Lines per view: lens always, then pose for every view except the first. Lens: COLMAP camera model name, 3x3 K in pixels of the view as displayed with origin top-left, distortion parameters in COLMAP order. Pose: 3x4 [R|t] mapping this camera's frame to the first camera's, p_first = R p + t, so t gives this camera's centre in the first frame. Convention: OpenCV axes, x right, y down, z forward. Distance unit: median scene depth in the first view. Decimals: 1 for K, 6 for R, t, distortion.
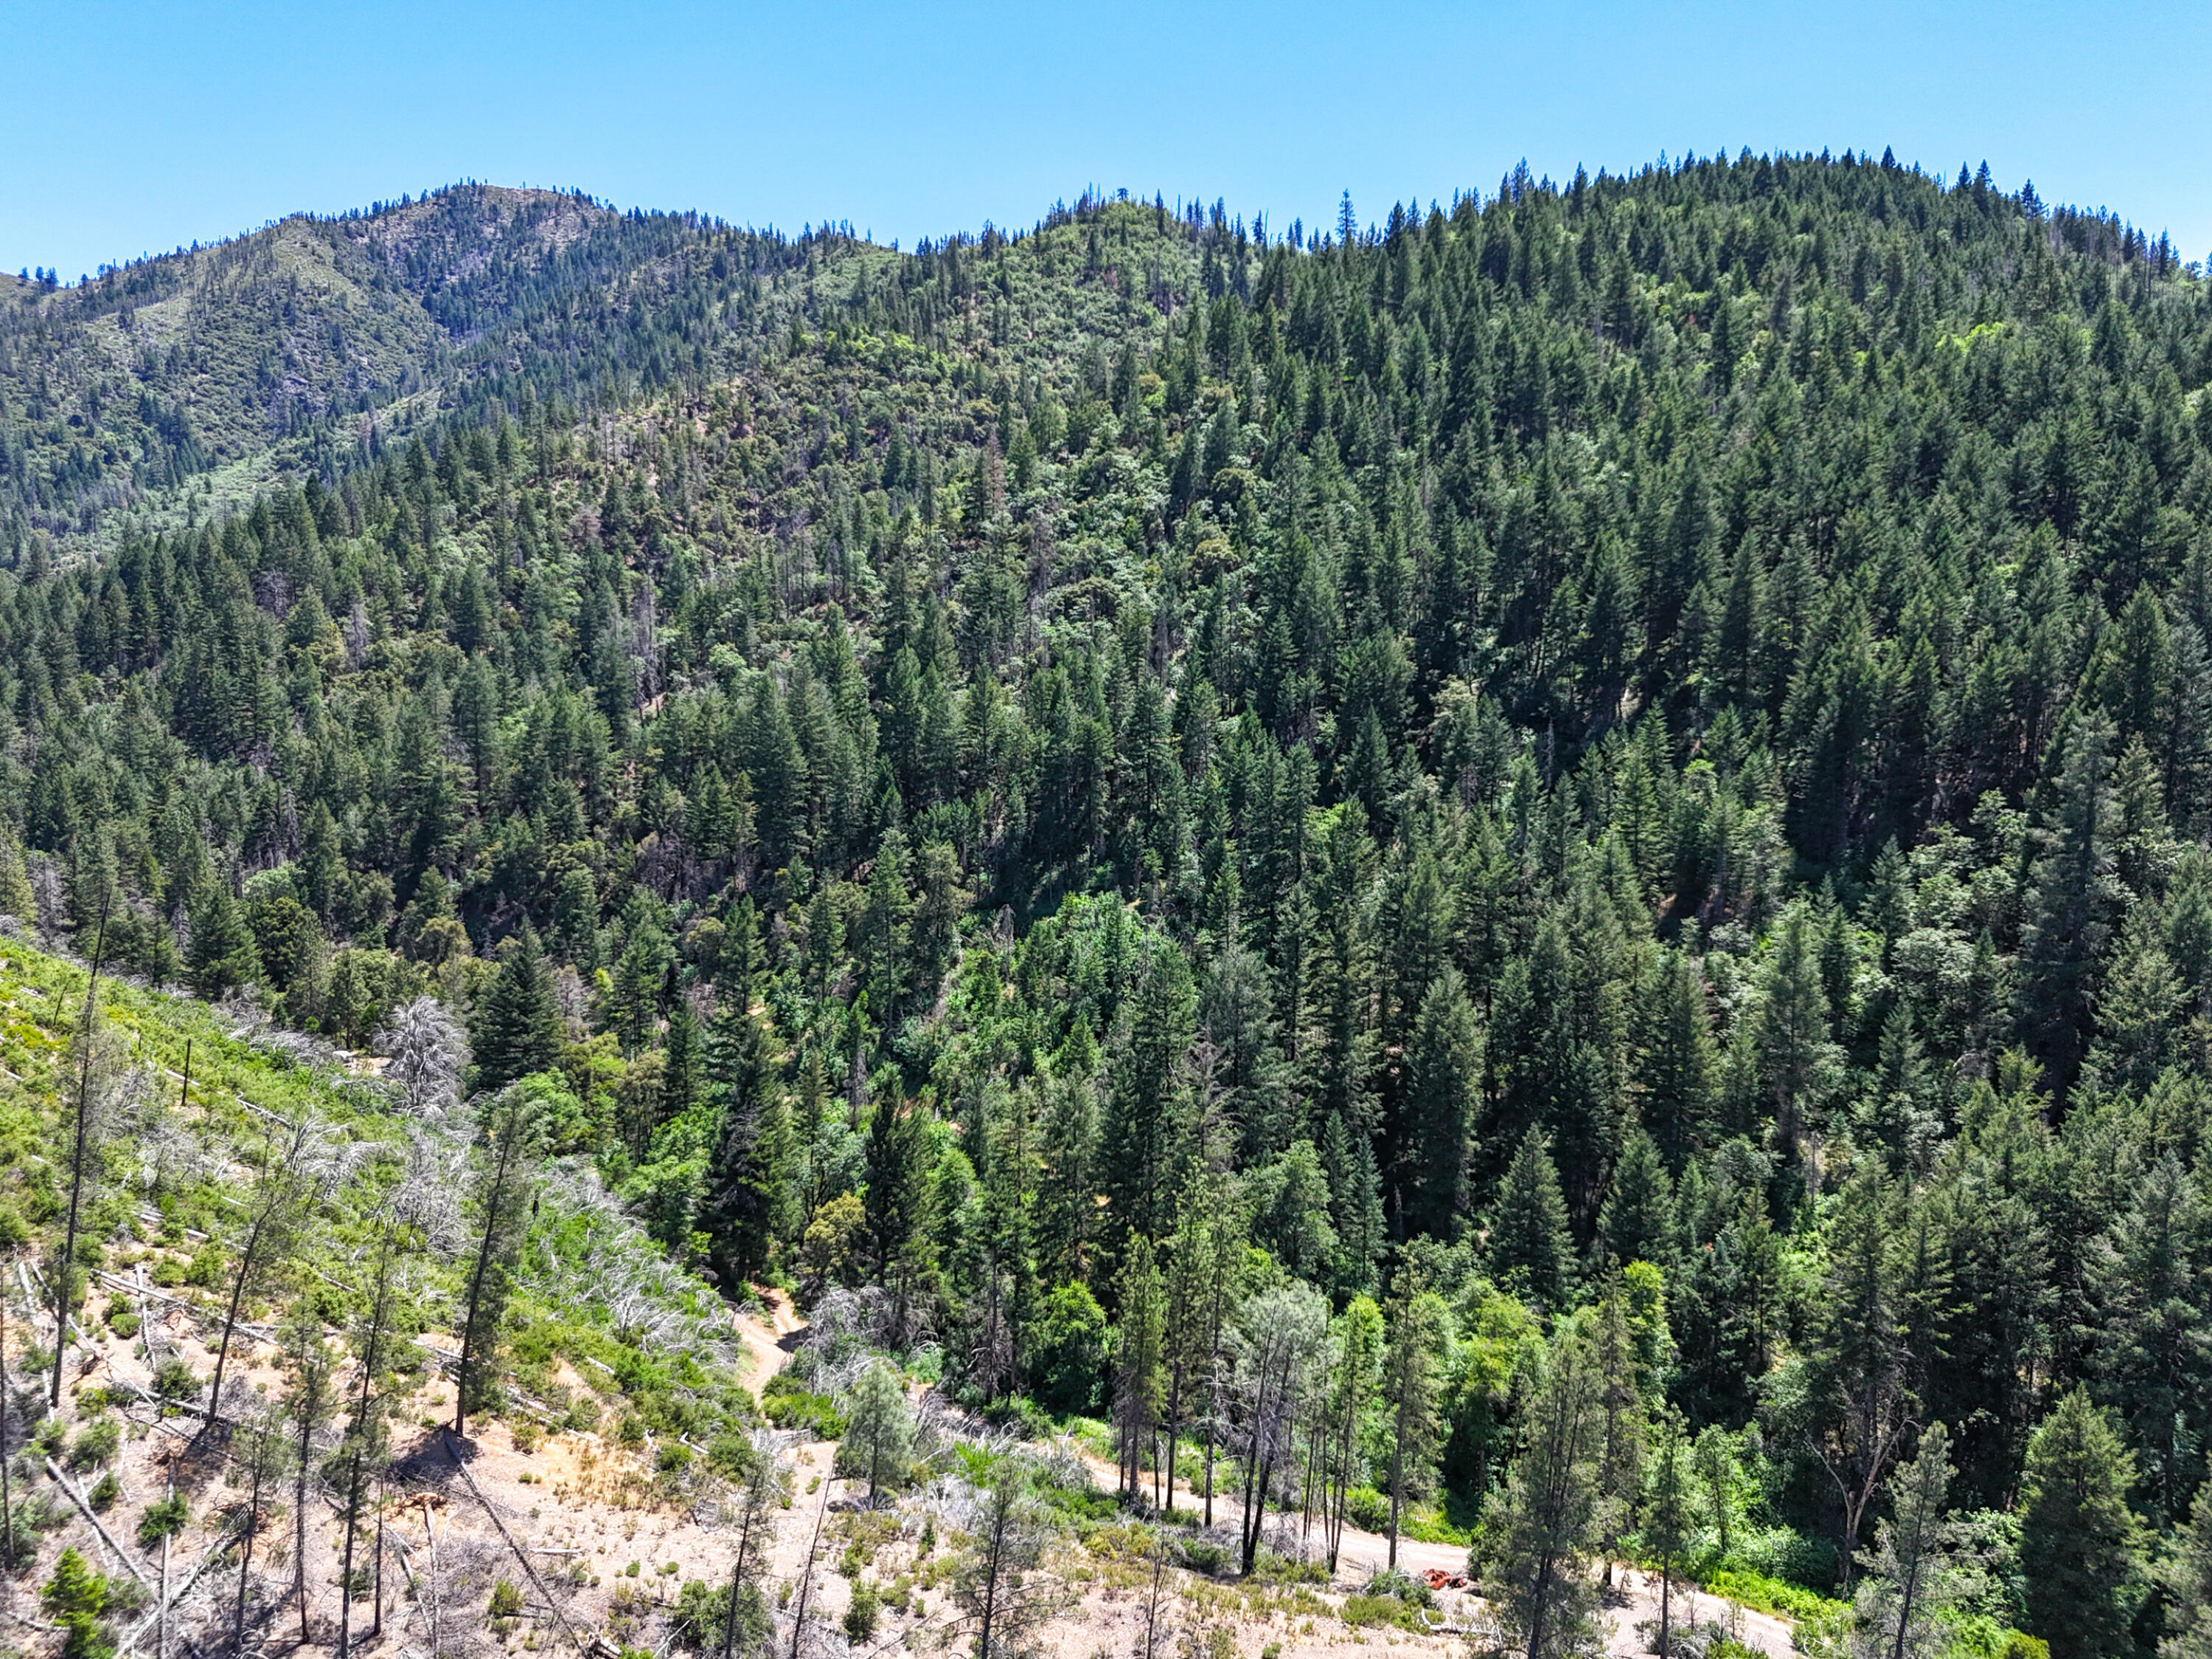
lens RADIAL K [[1646.5, 0, 1109.3], [0, 1646.5, 831.7], [0, 0, 1]] dist [0.061728, -0.055701]
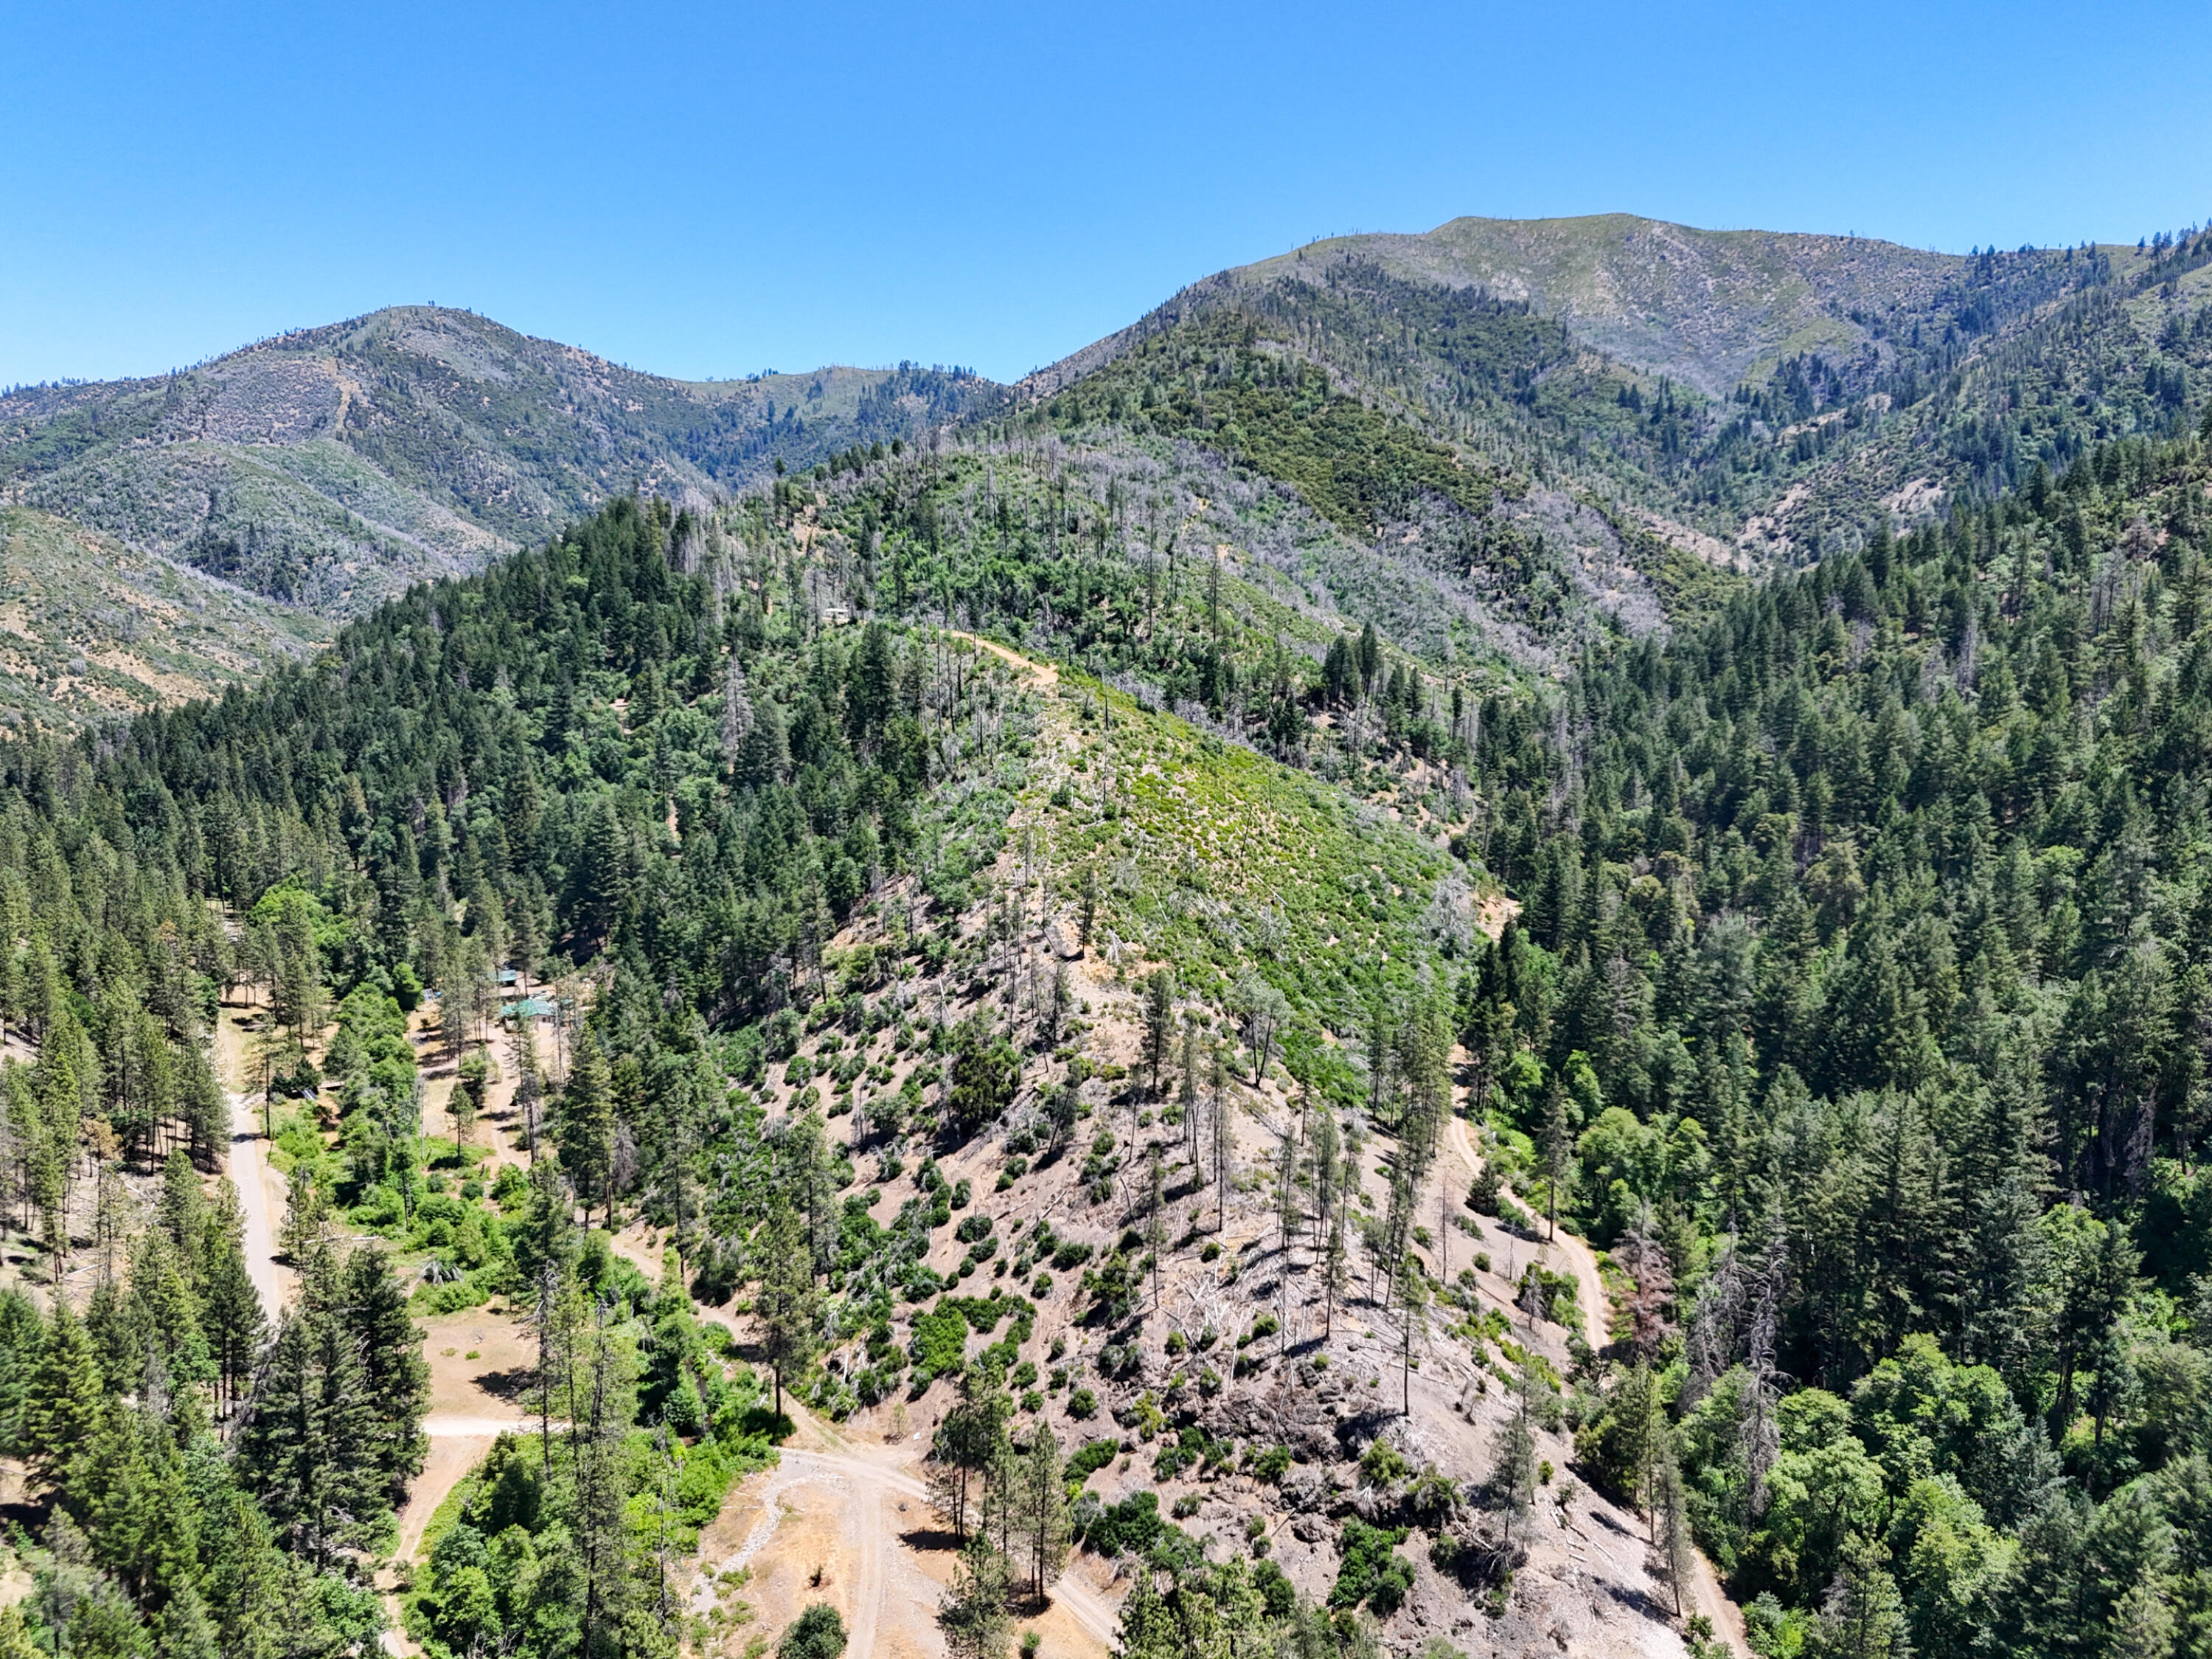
lens RADIAL K [[1646.5, 0, 1098.6], [0, 1646.5, 829.1], [0, 0, 1]] dist [0.061728, -0.055701]
pose [[0.383871, 0.115186, -0.916174, 0.170697], [-0.075696, 0.992775, 0.093100, -0.015390], [0.920279, 0.033612, 0.389817, -0.024189]]
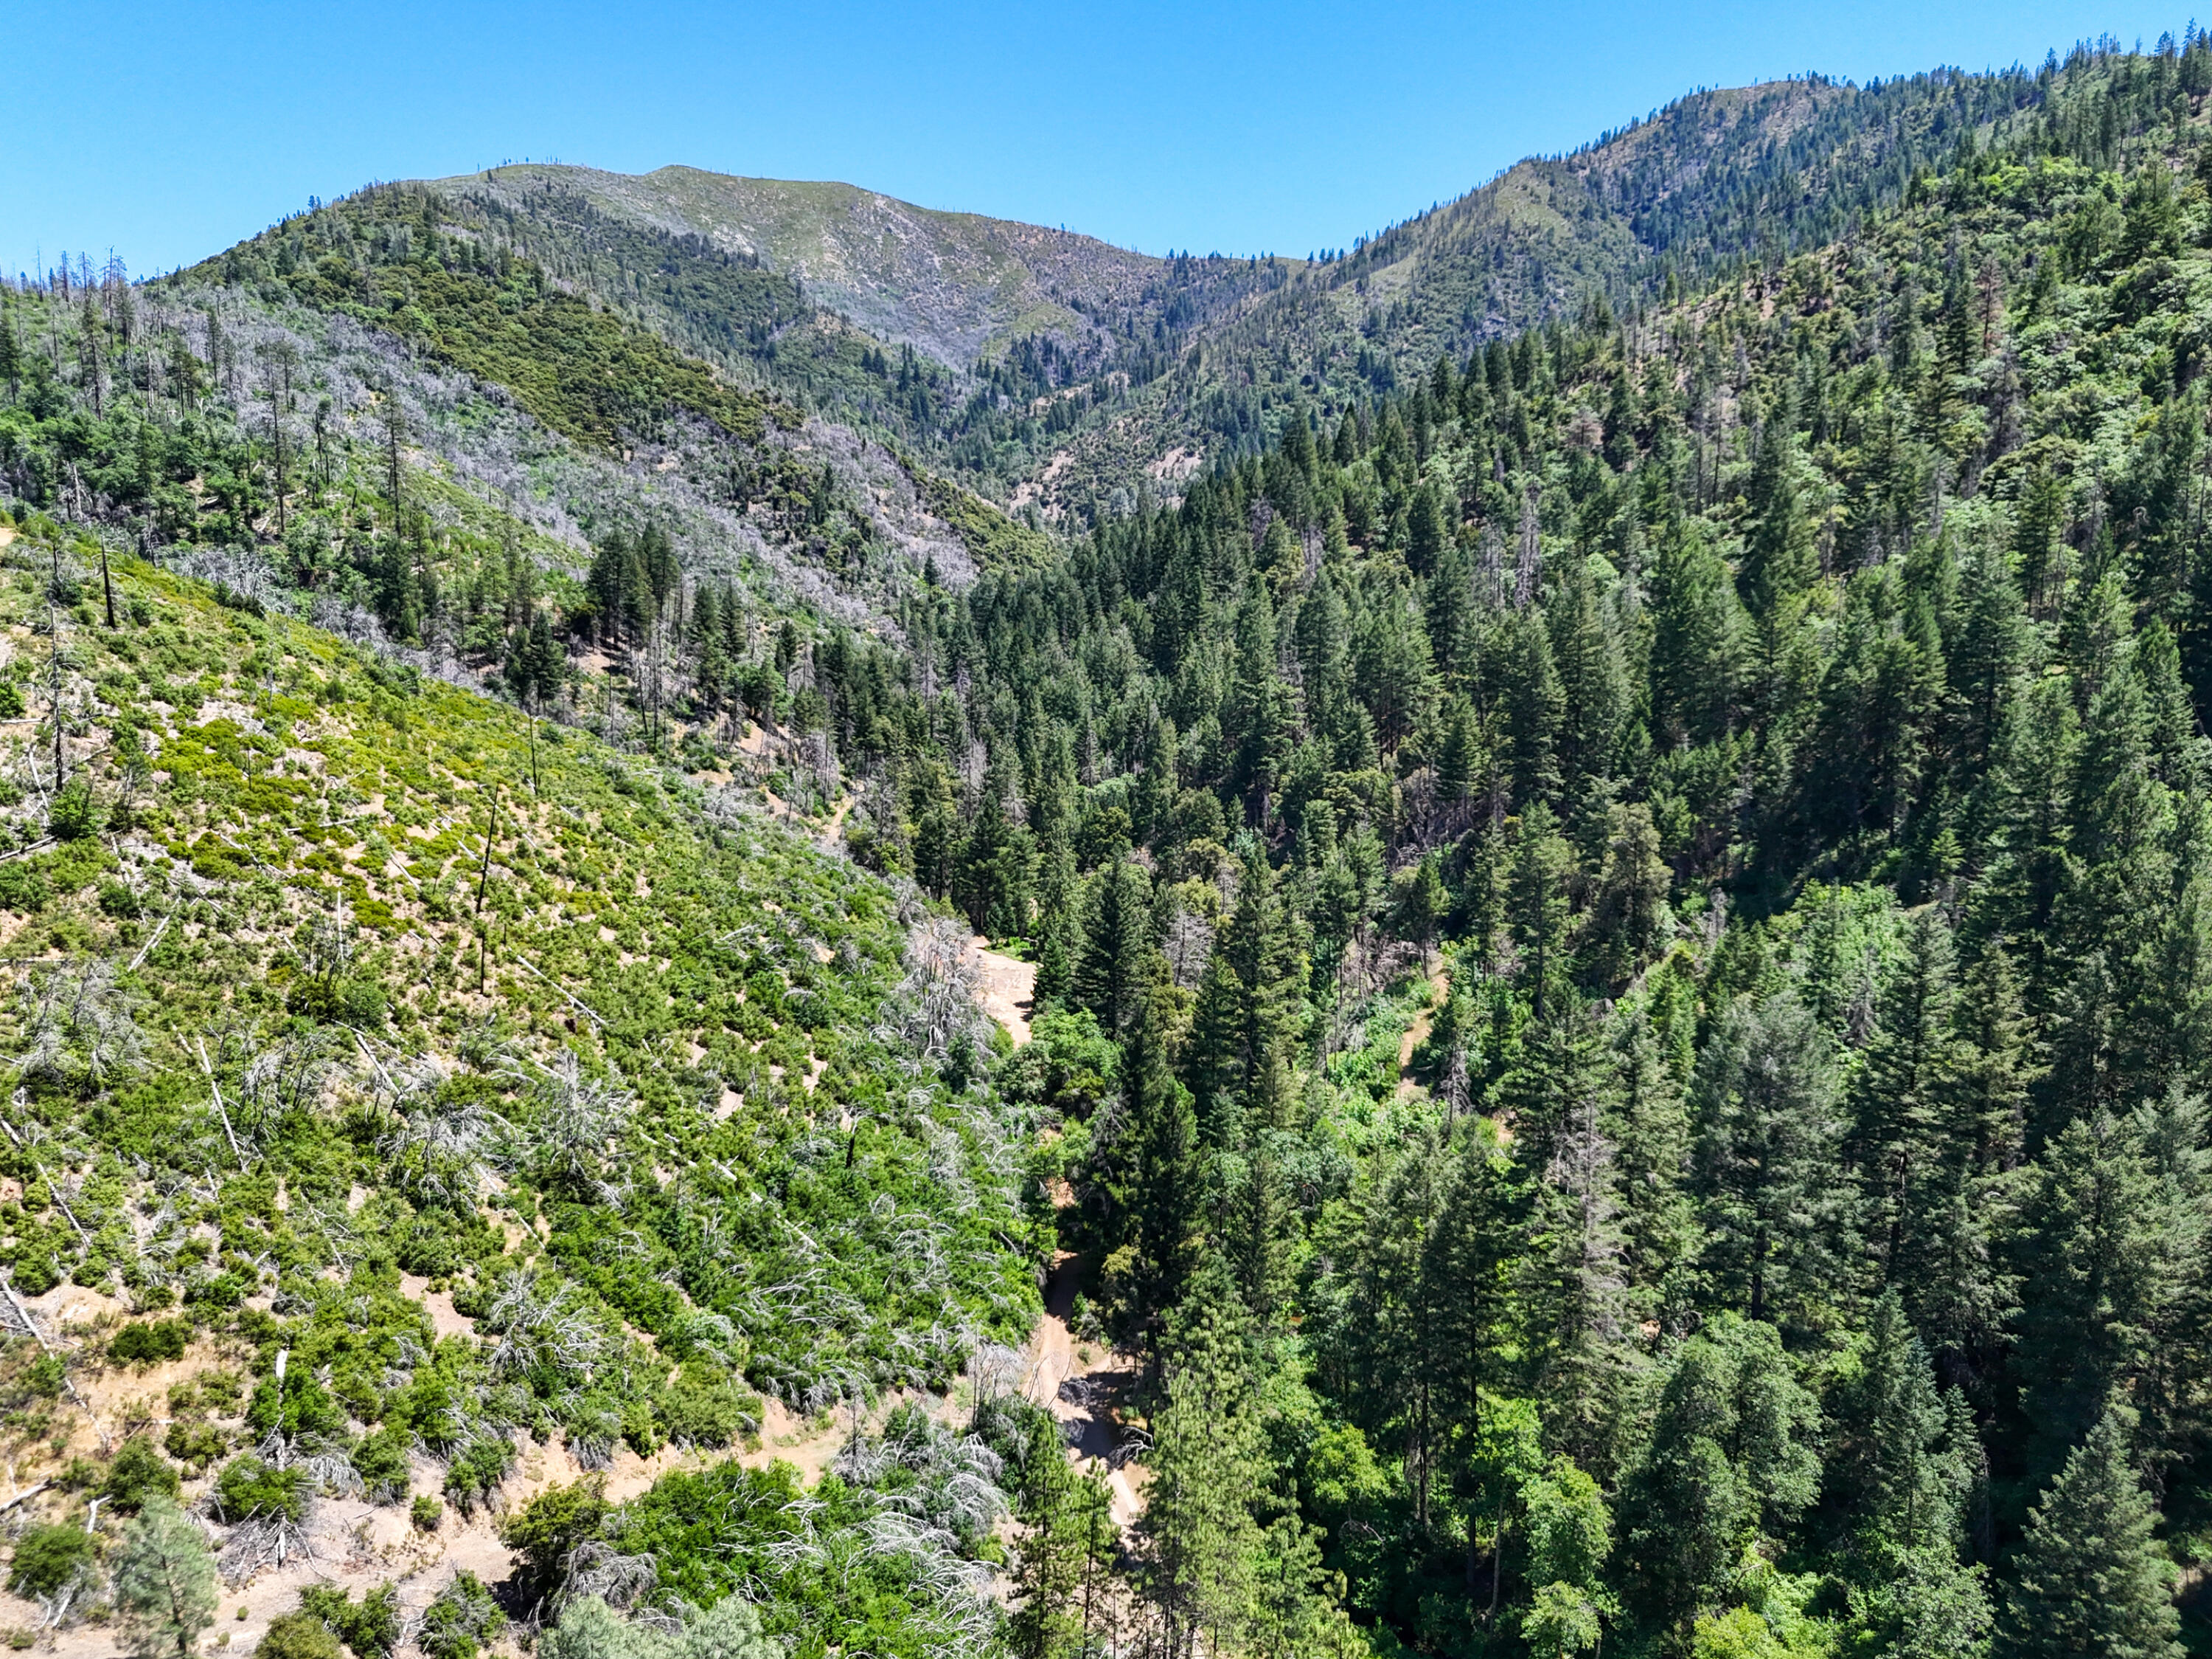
lens RADIAL K [[1646.5, 0, 1105.3], [0, 1646.5, 832.4], [0, 0, 1]] dist [0.061728, -0.055701]
pose [[0.754347, 0.083005, -0.651208, 0.038545], [-0.054145, 0.996461, 0.064292, -0.002450], [0.654240, -0.013239, 0.756171, 0.045233]]
